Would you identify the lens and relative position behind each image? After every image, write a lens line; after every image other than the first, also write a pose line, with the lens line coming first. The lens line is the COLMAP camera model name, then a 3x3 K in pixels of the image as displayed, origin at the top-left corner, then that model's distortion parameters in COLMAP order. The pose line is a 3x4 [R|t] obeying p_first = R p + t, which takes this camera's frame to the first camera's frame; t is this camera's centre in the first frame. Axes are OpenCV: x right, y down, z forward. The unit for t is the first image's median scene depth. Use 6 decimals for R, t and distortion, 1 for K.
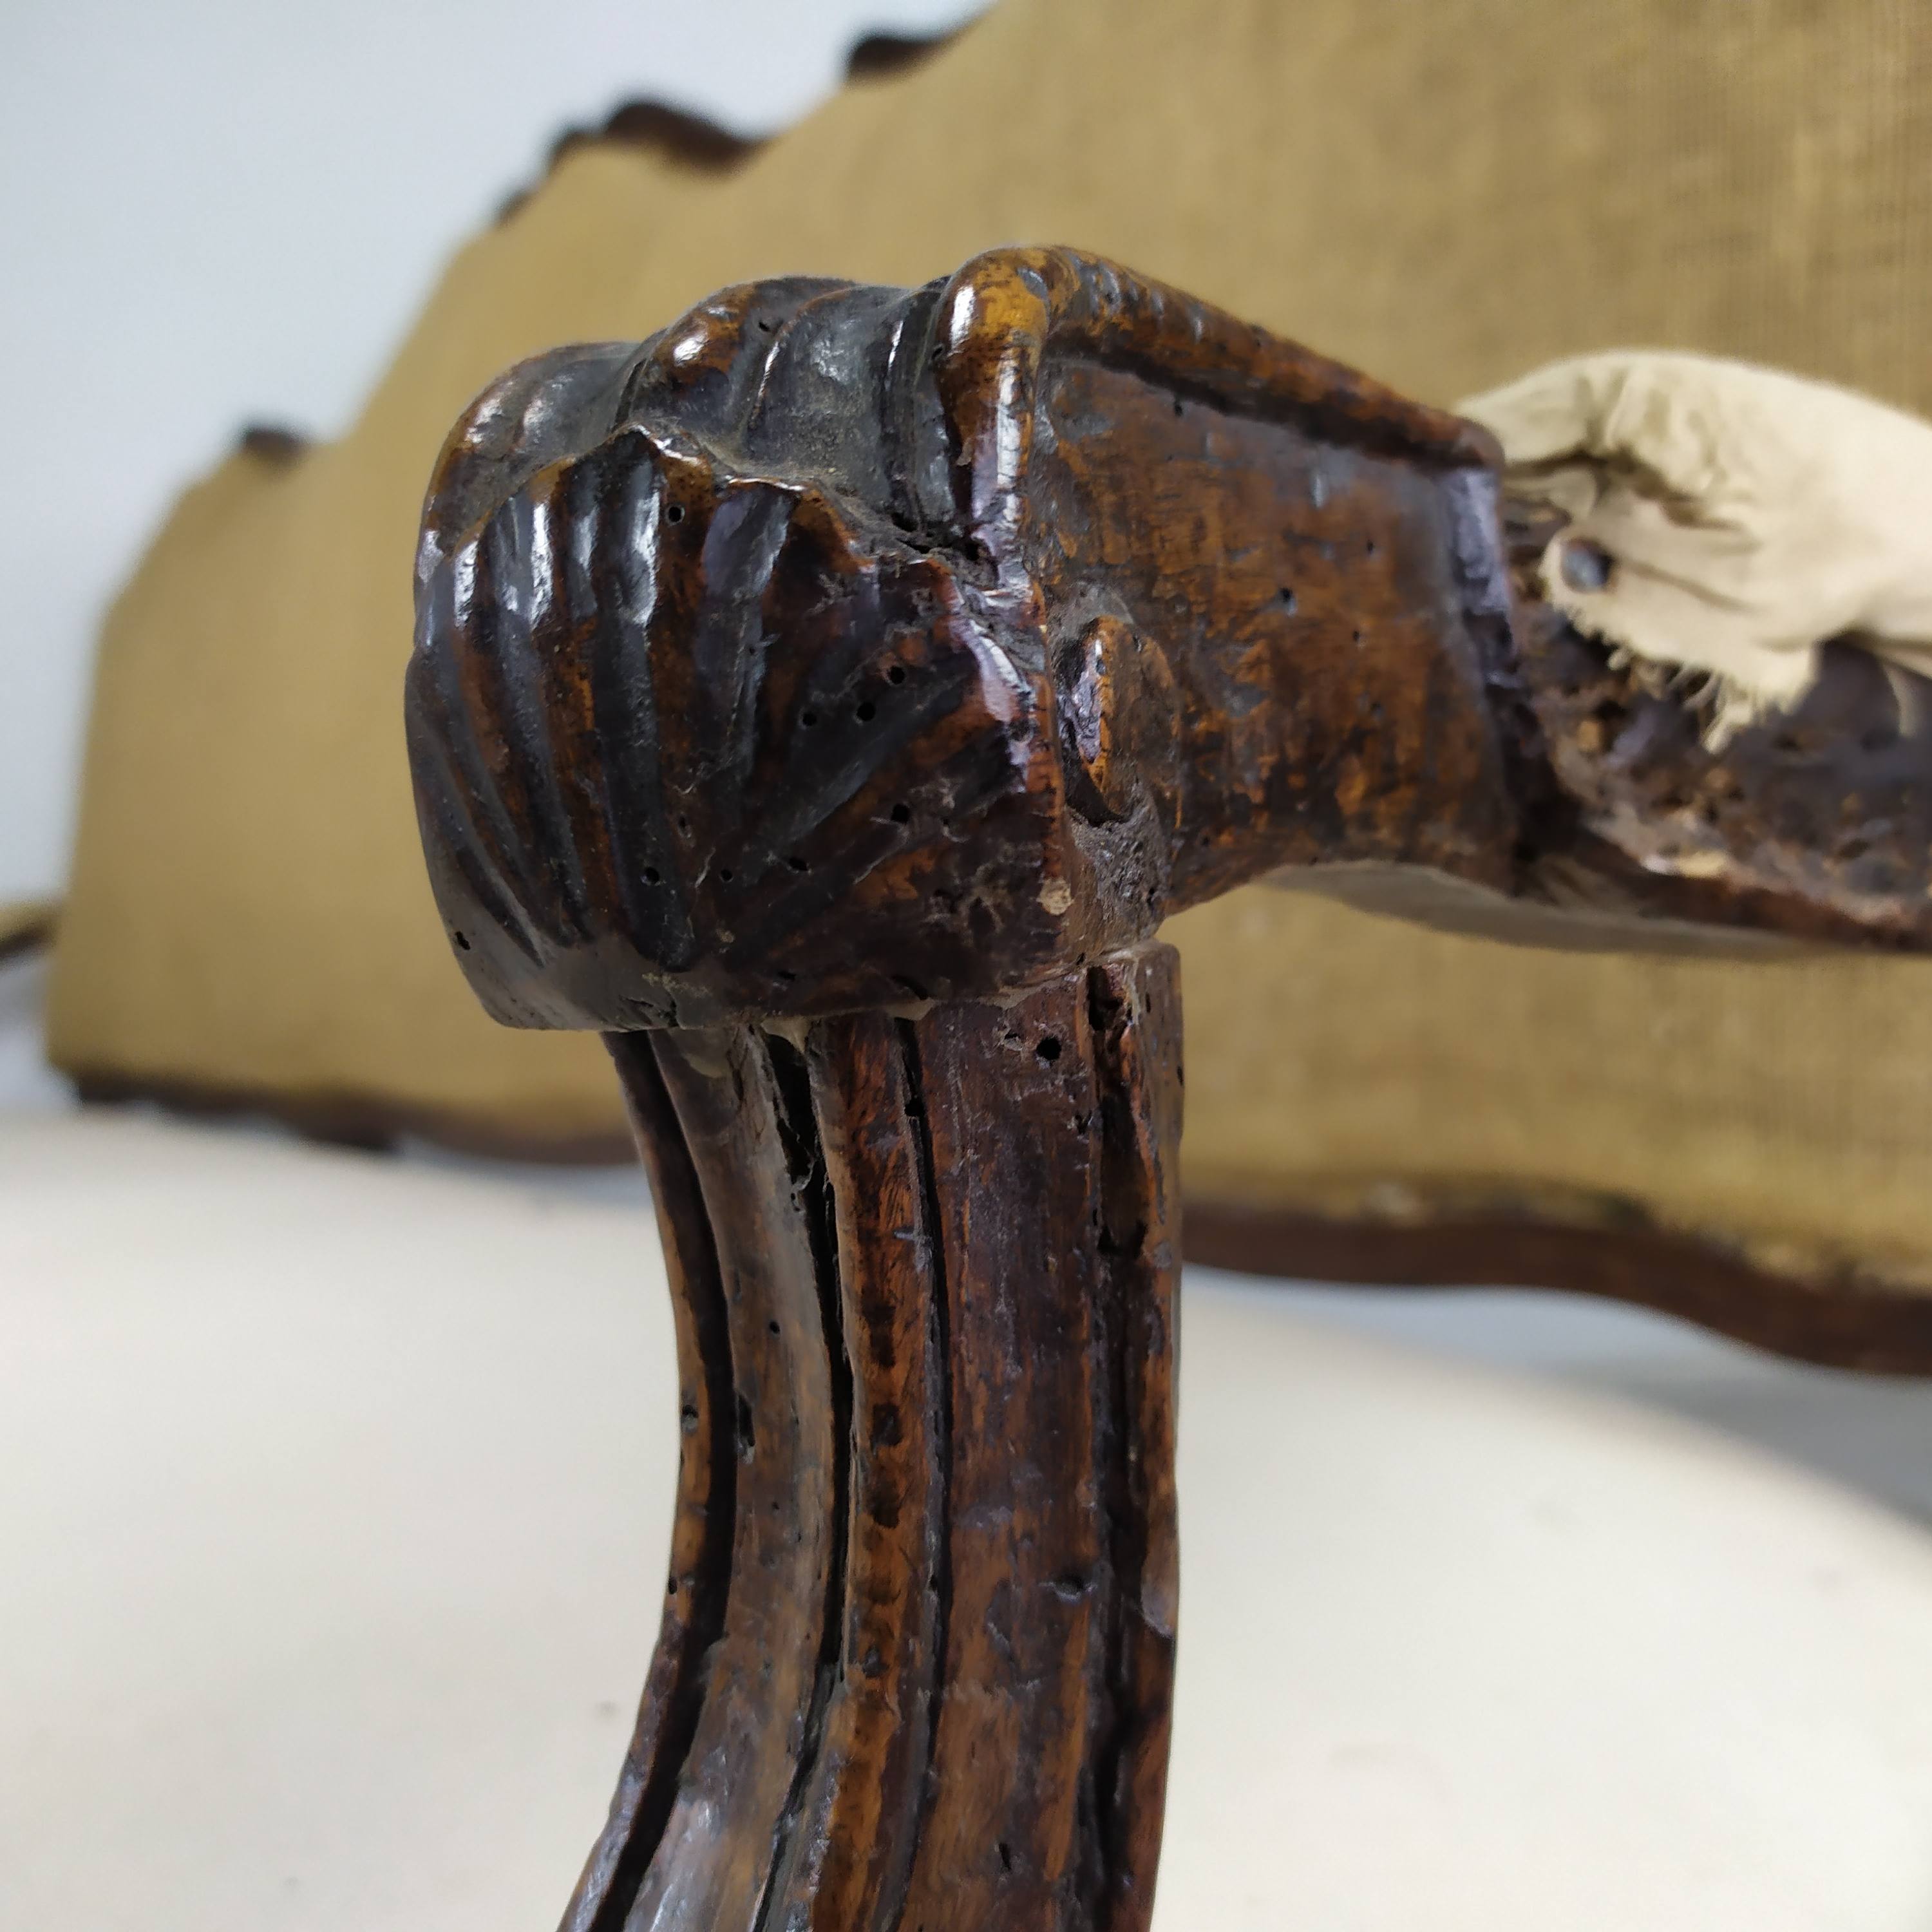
lens RADIAL K [[2030.5, 0, 967.2], [0, 2030.5, 1002.3], [0, 0, 1]] dist [-0.000354, -0.021411]
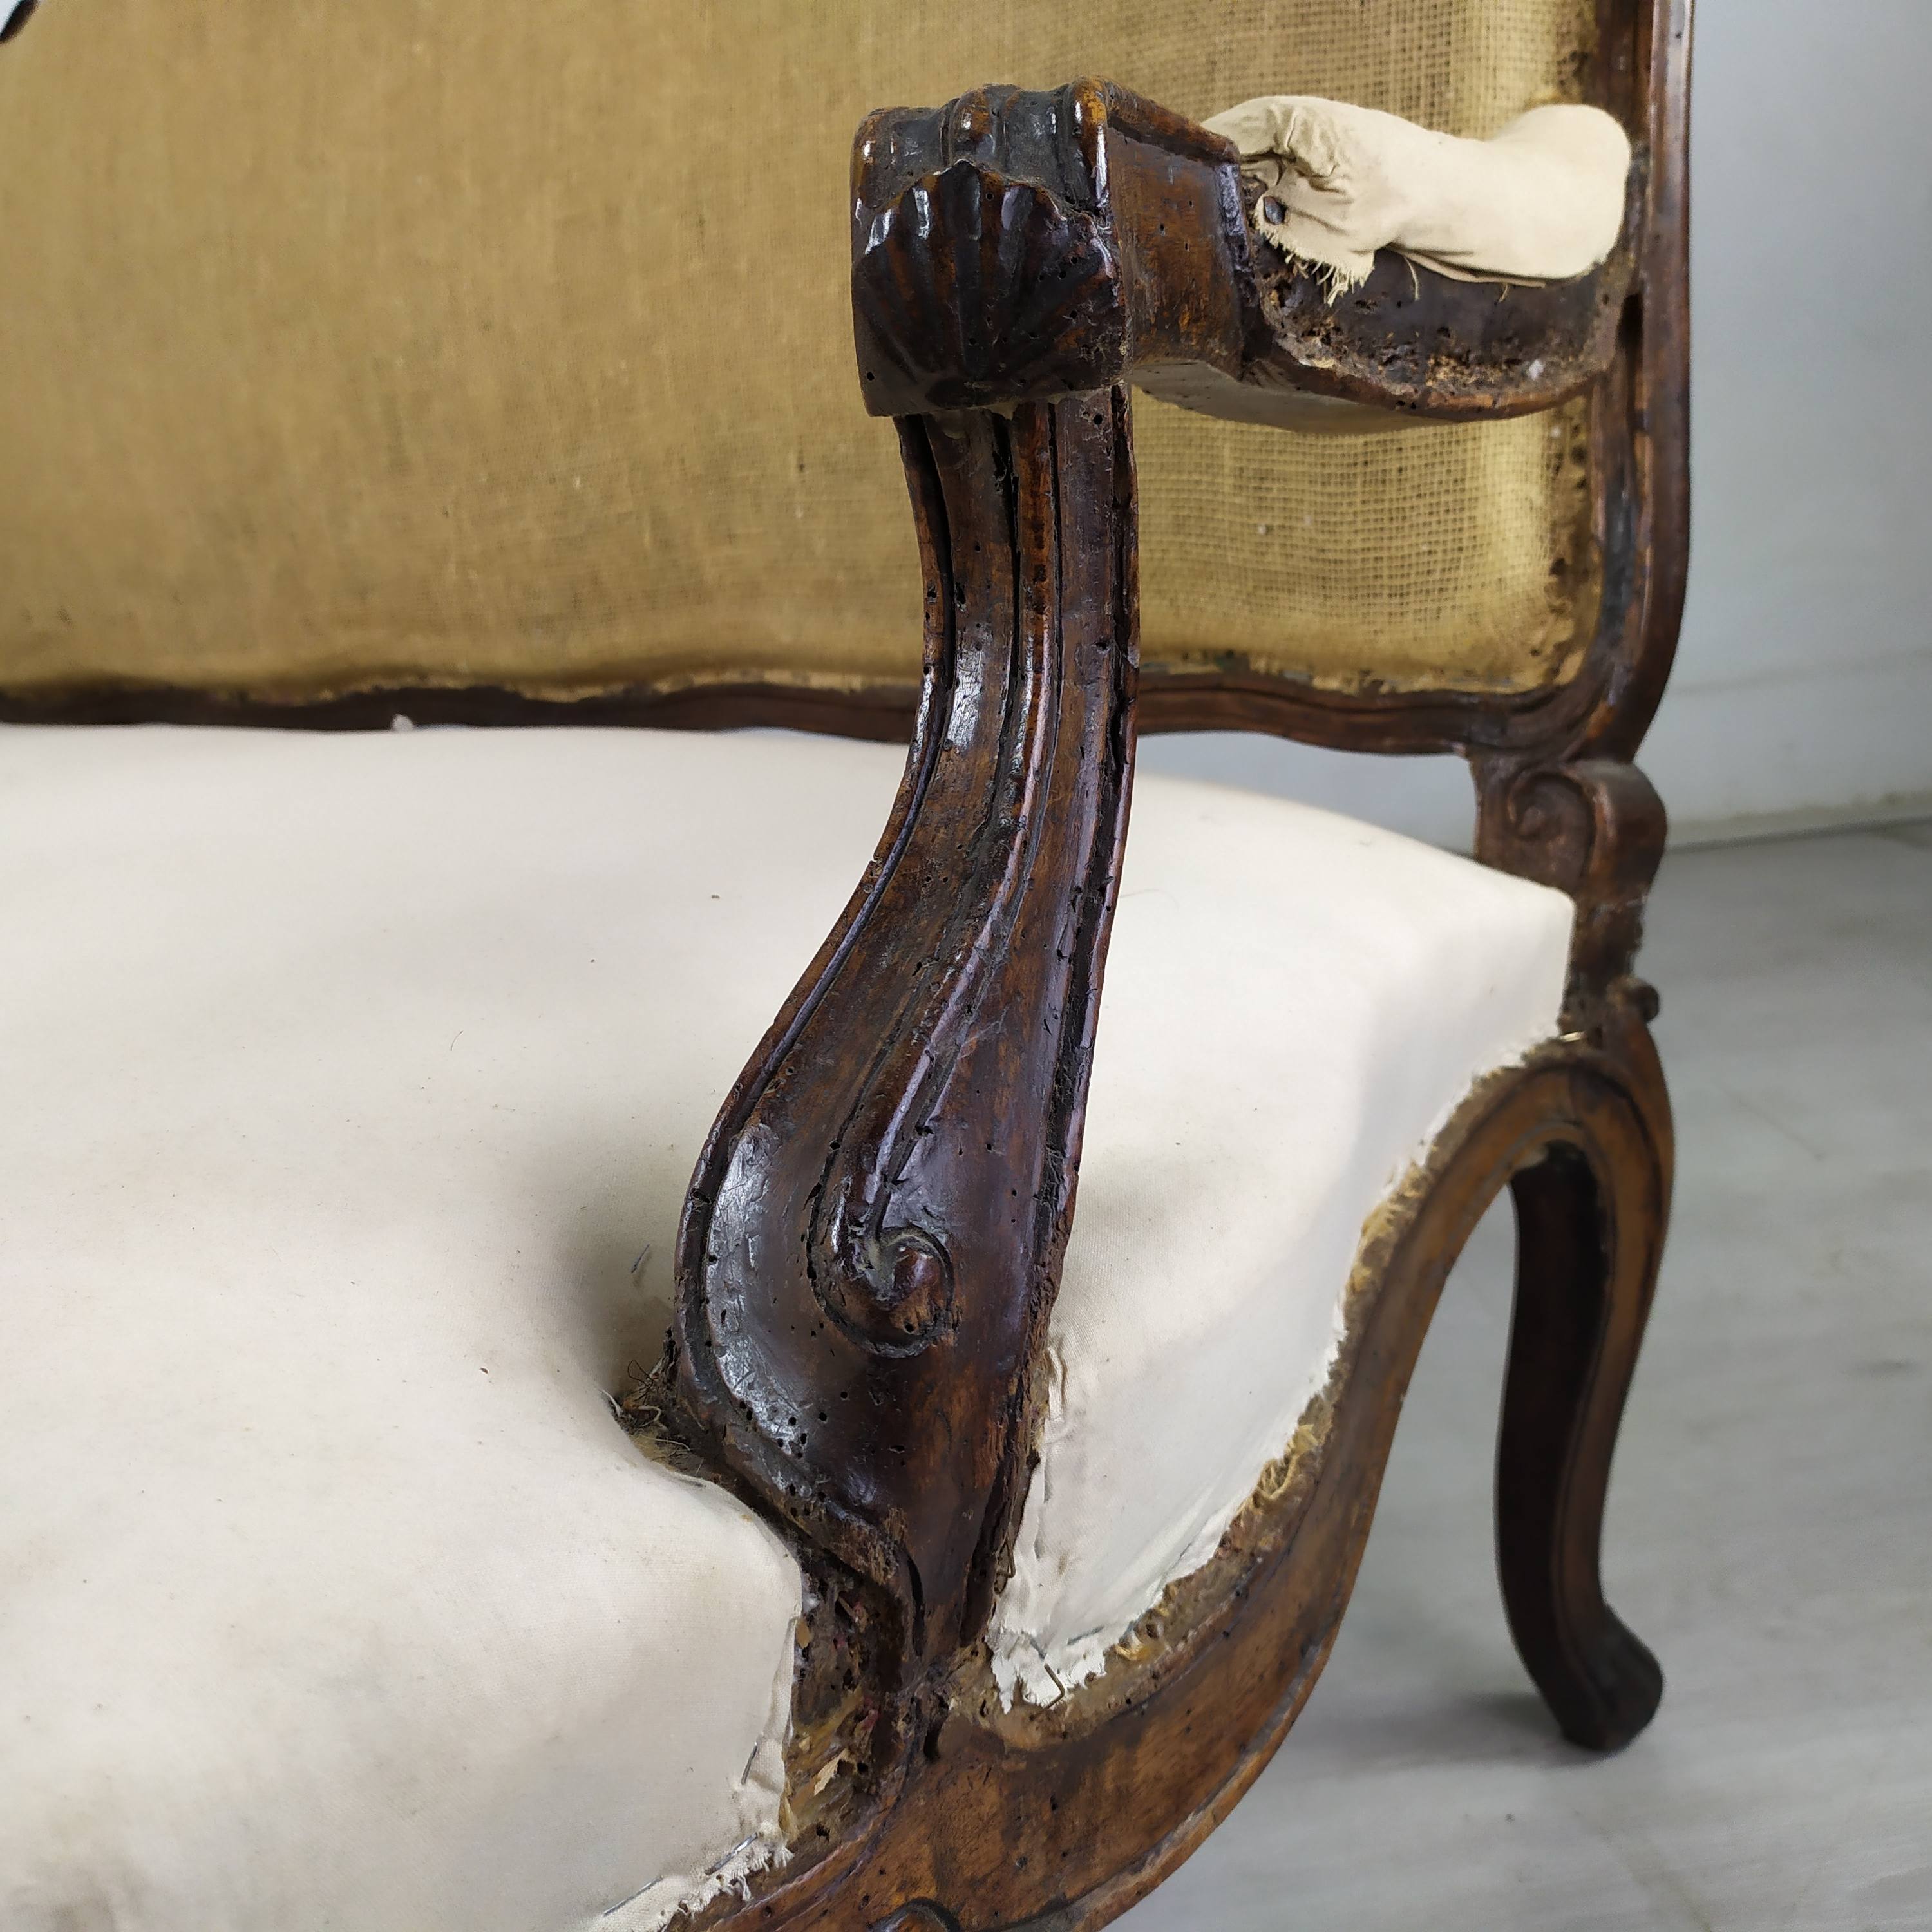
lens RADIAL K [[1951.2, 0, 986.5], [0, 1951.2, 988.7], [0, 0, 1]] dist [0.048171, -0.004449]
pose [[0.974790, -0.071095, 0.211495, -0.542039], [0.031432, 0.982180, 0.185293, 0.215193], [-0.220900, -0.173974, 0.959654, -1.175371]]
